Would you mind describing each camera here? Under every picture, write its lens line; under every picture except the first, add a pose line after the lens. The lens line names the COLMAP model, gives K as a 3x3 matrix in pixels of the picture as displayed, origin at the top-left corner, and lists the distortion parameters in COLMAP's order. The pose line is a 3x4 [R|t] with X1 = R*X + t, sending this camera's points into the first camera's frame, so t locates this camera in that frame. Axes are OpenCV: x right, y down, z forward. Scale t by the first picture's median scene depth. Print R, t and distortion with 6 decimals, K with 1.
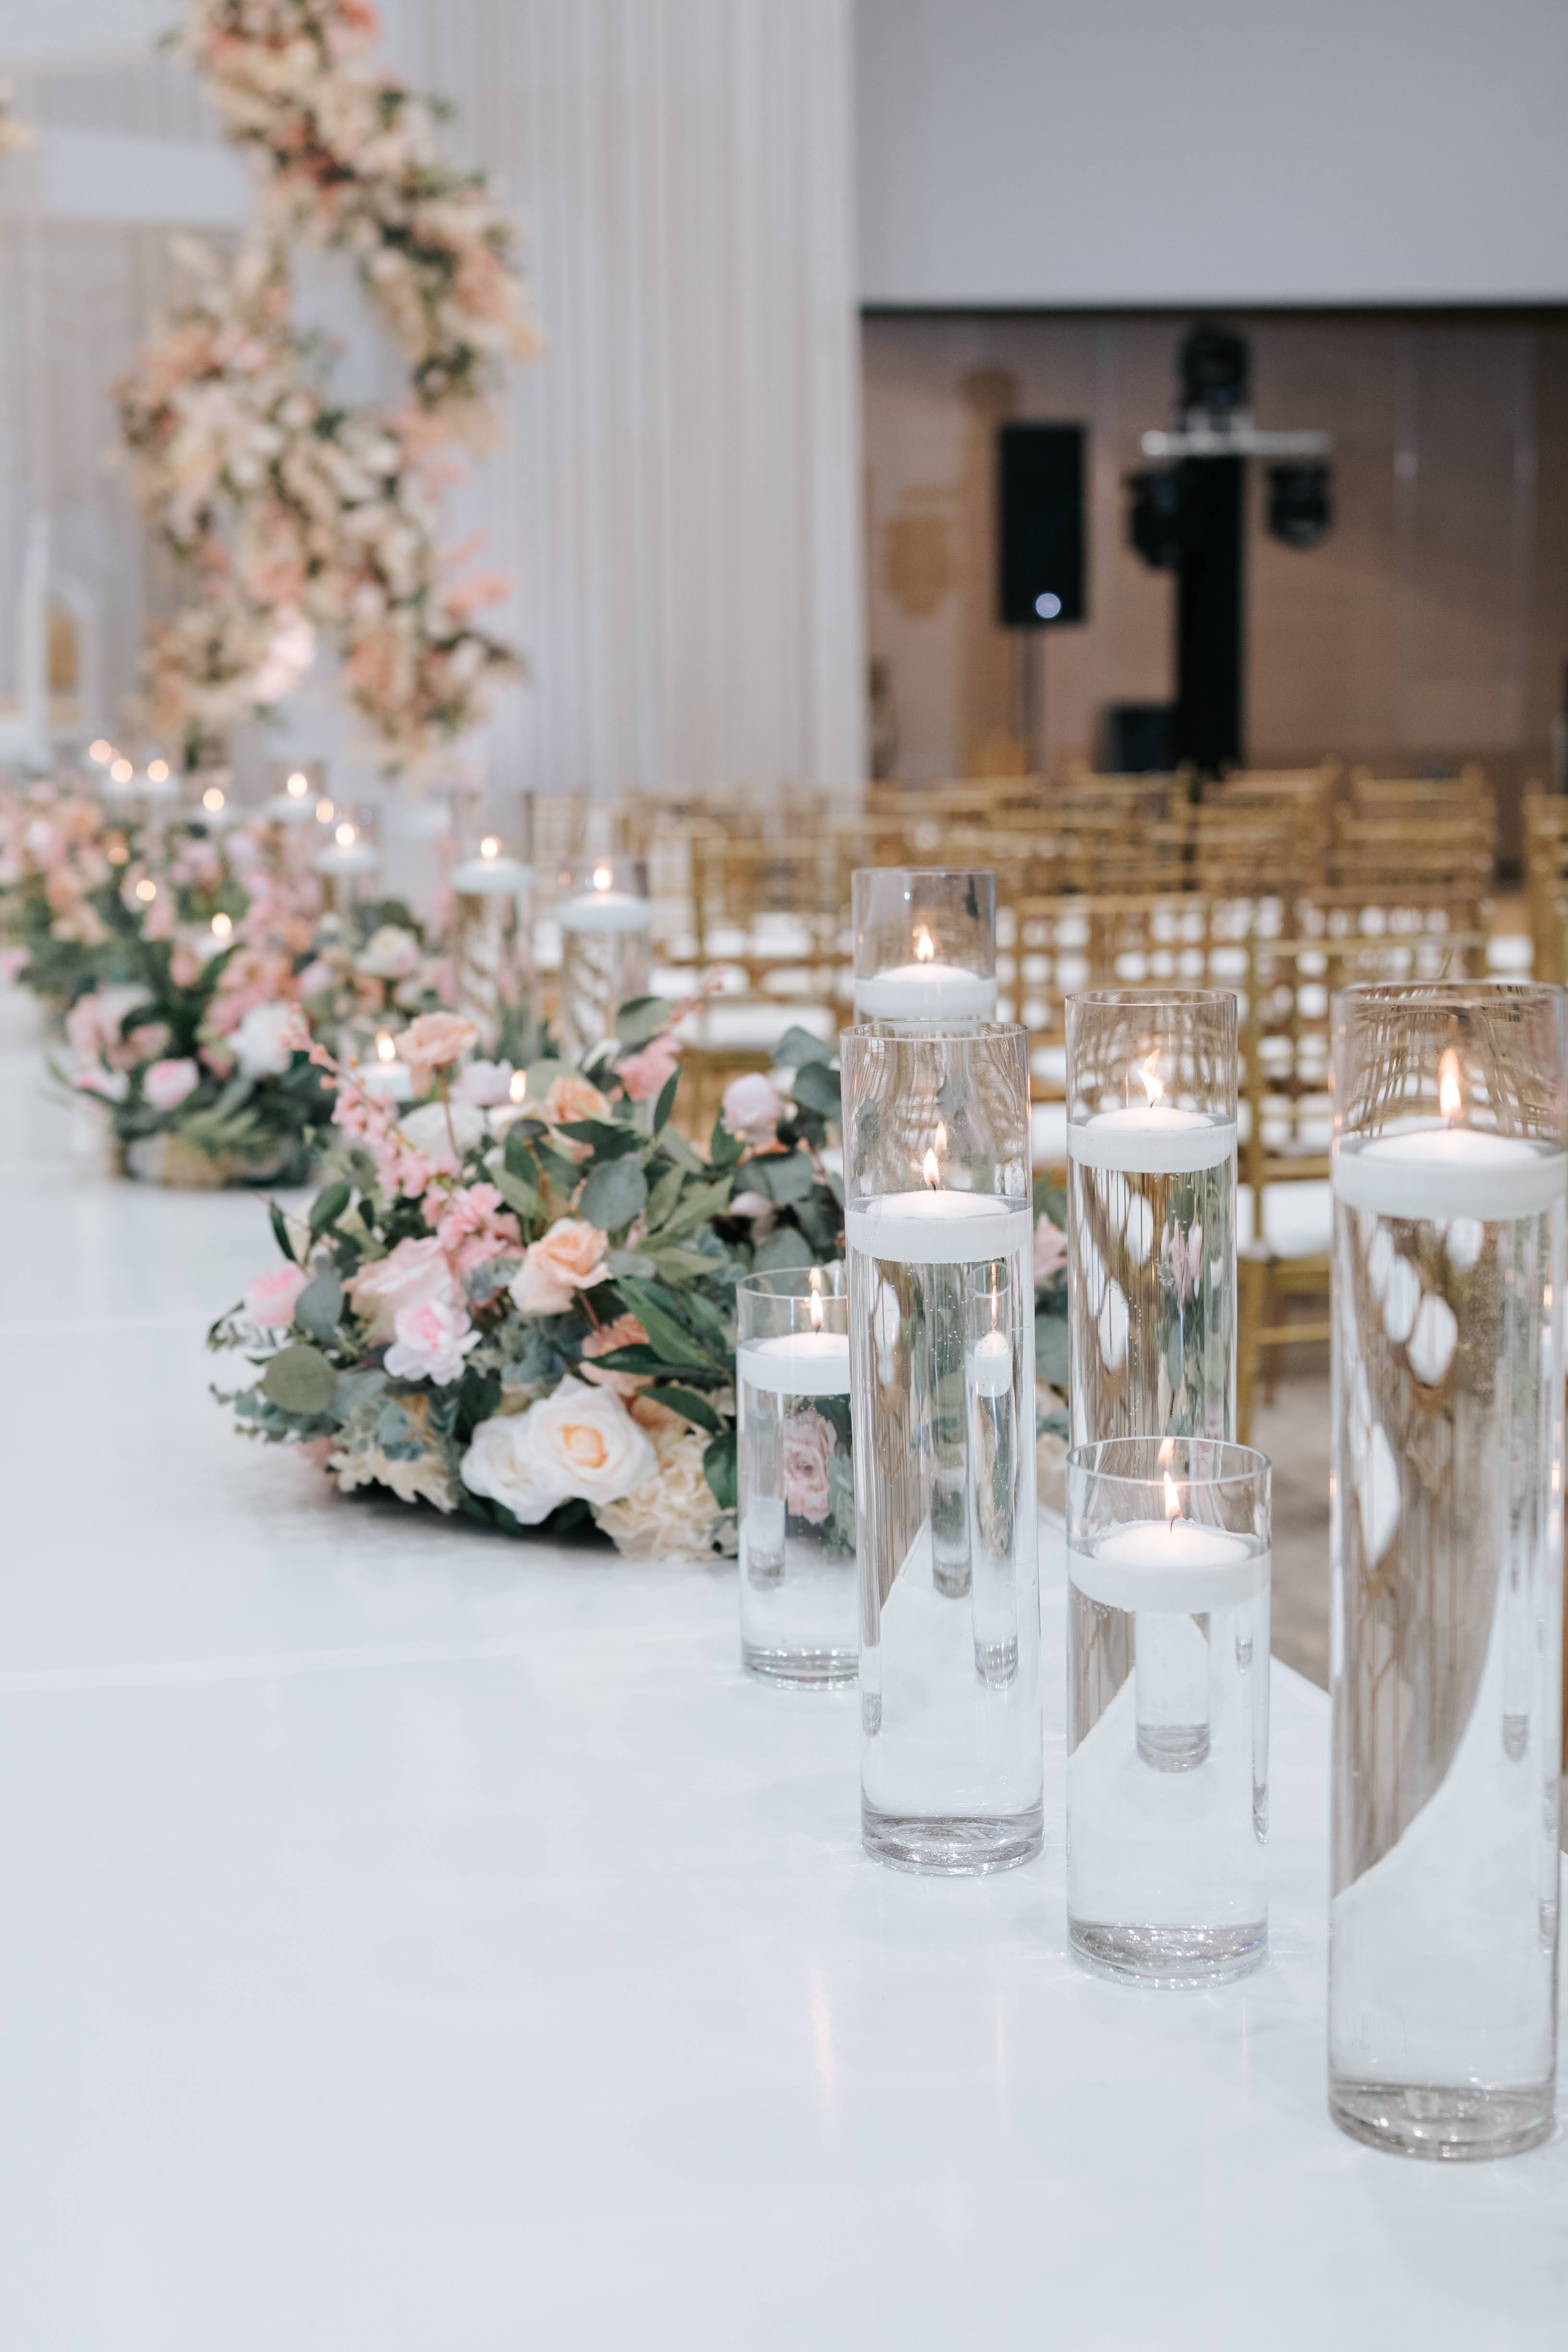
lens RADIAL K [[3625.4, 0, 784.0], [0, 3625.4, 1176.0], [0, 0, 1]] dist [-0.036949, 0.135386]
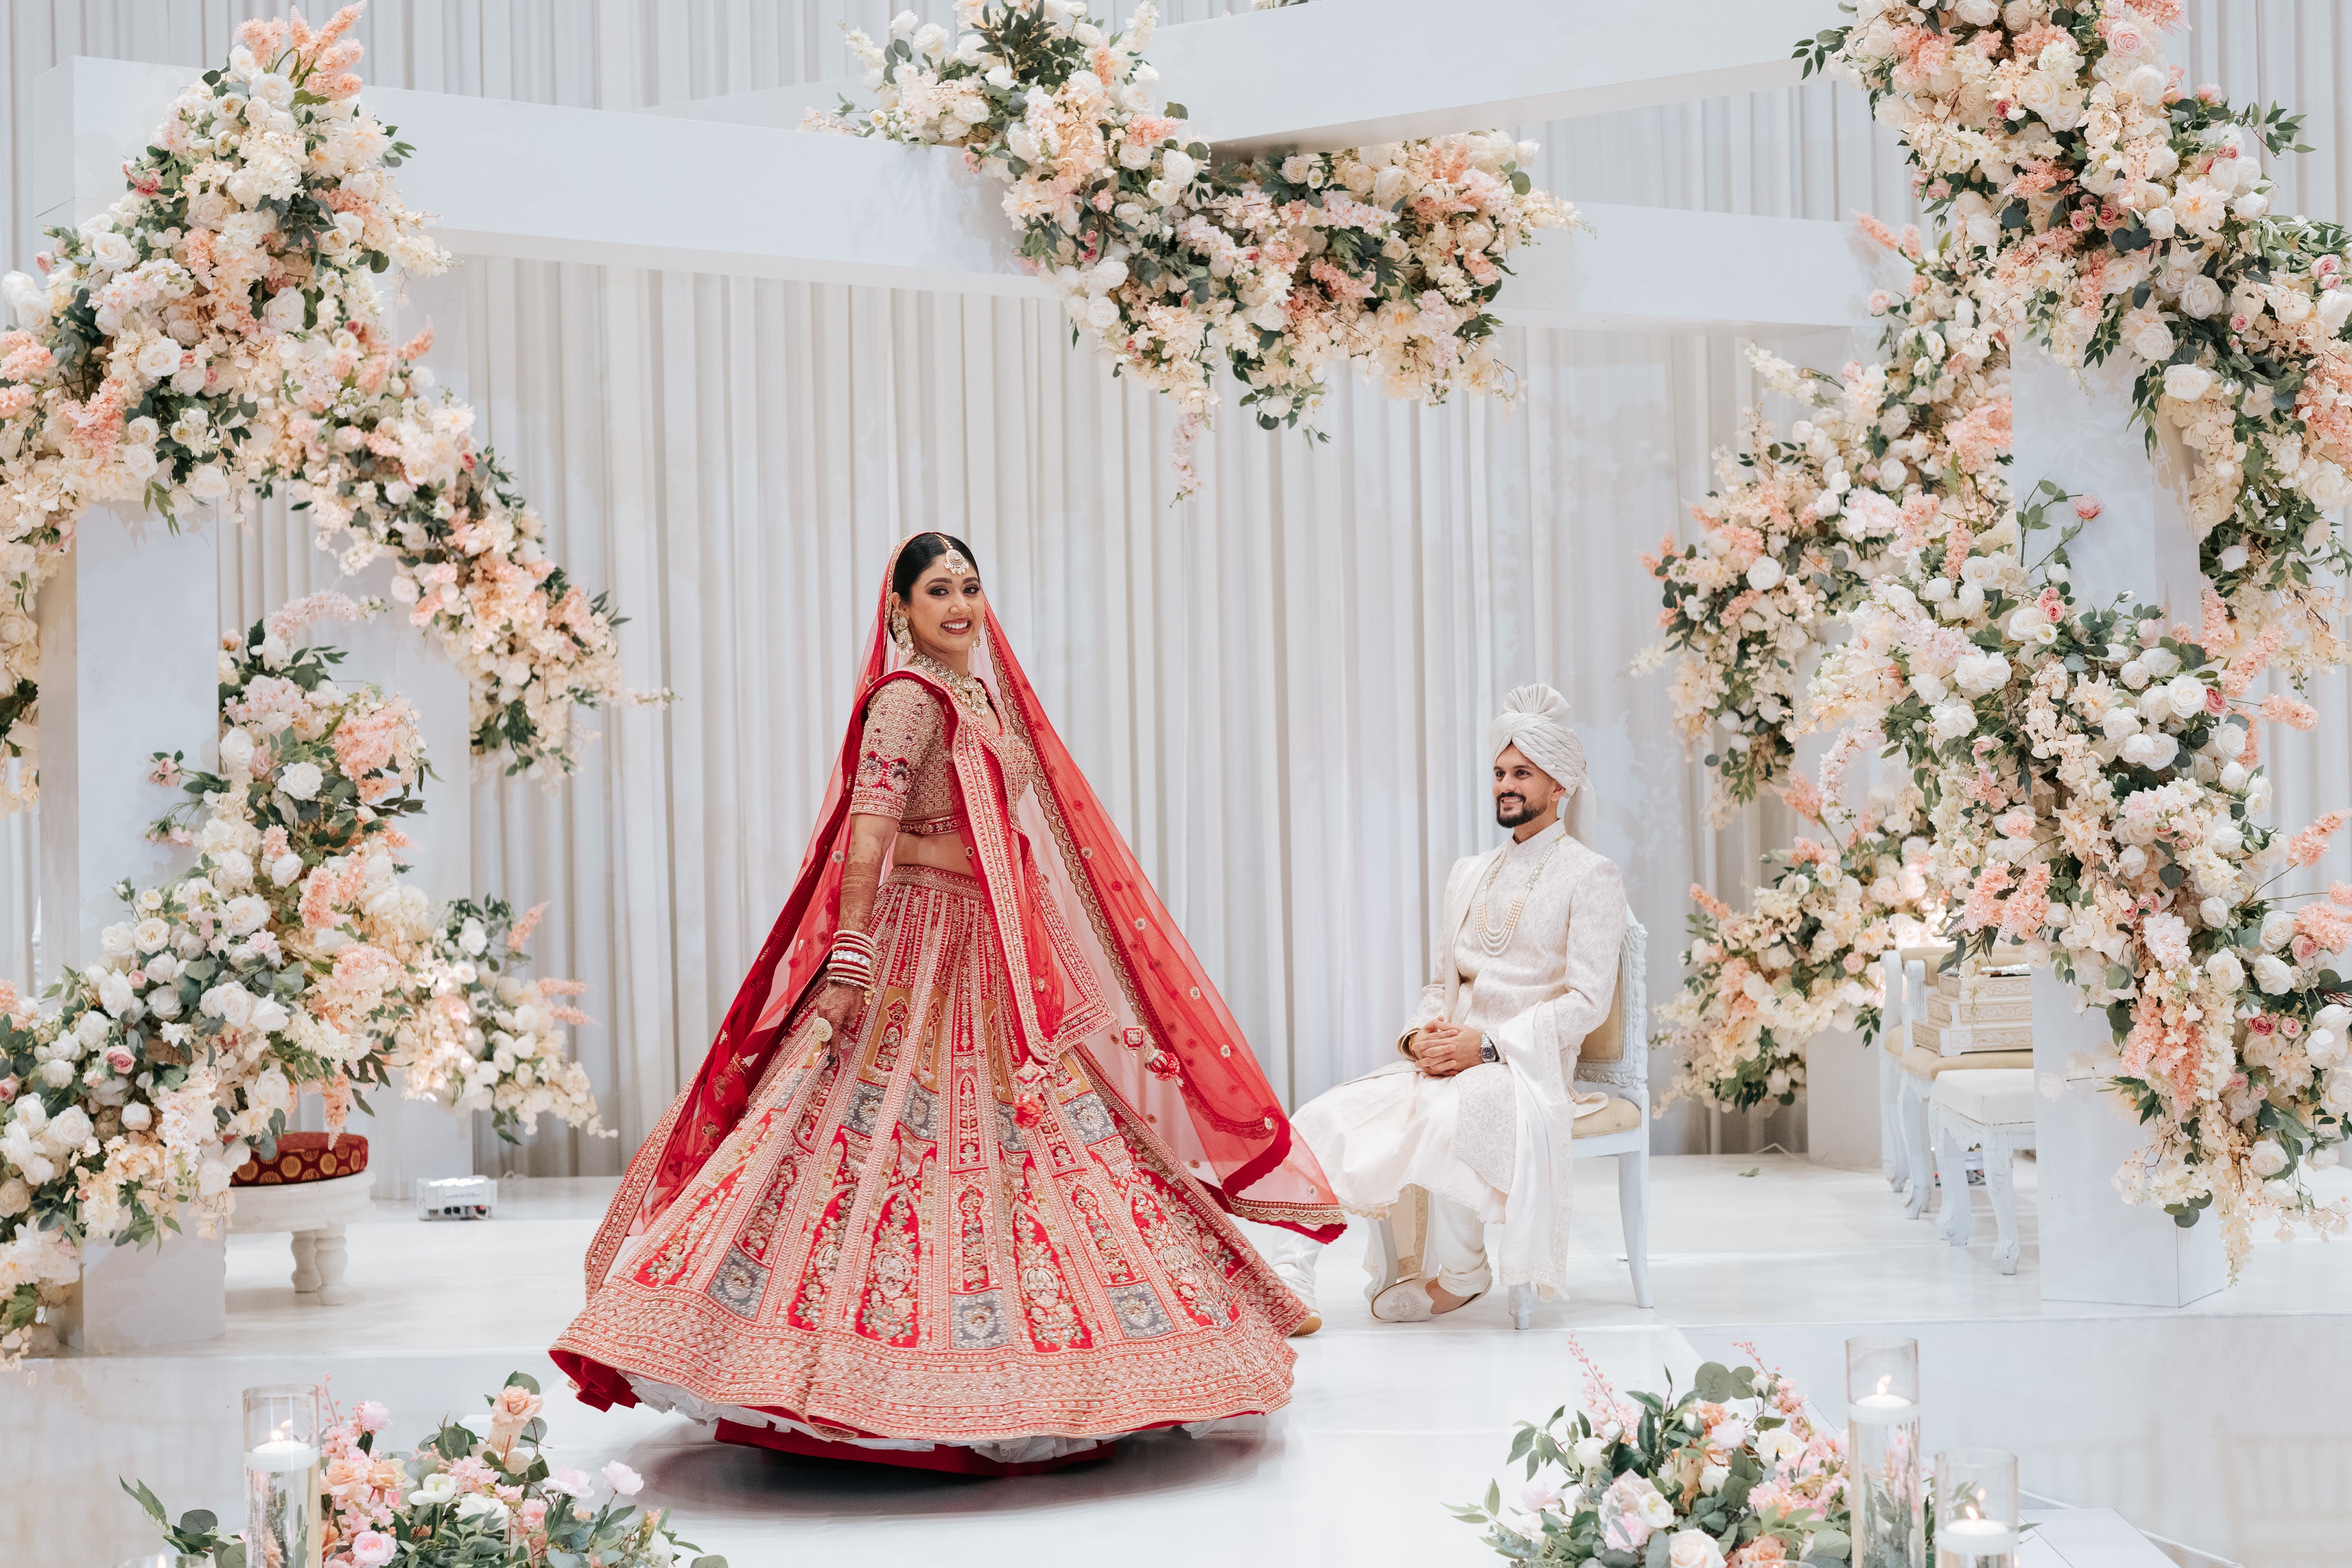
lens RADIAL K [[3631.2, 0, 1178.5], [0, 3631.2, 759.8], [0, 0, 1]] dist [-0.036457, 0.146892]
pose [[0.967042, -0.010635, -0.254394, -0.118732], [-0.023643, 0.991060, -0.131304, -0.104054], [0.253517, 0.132991, 0.958145, 0.378699]]
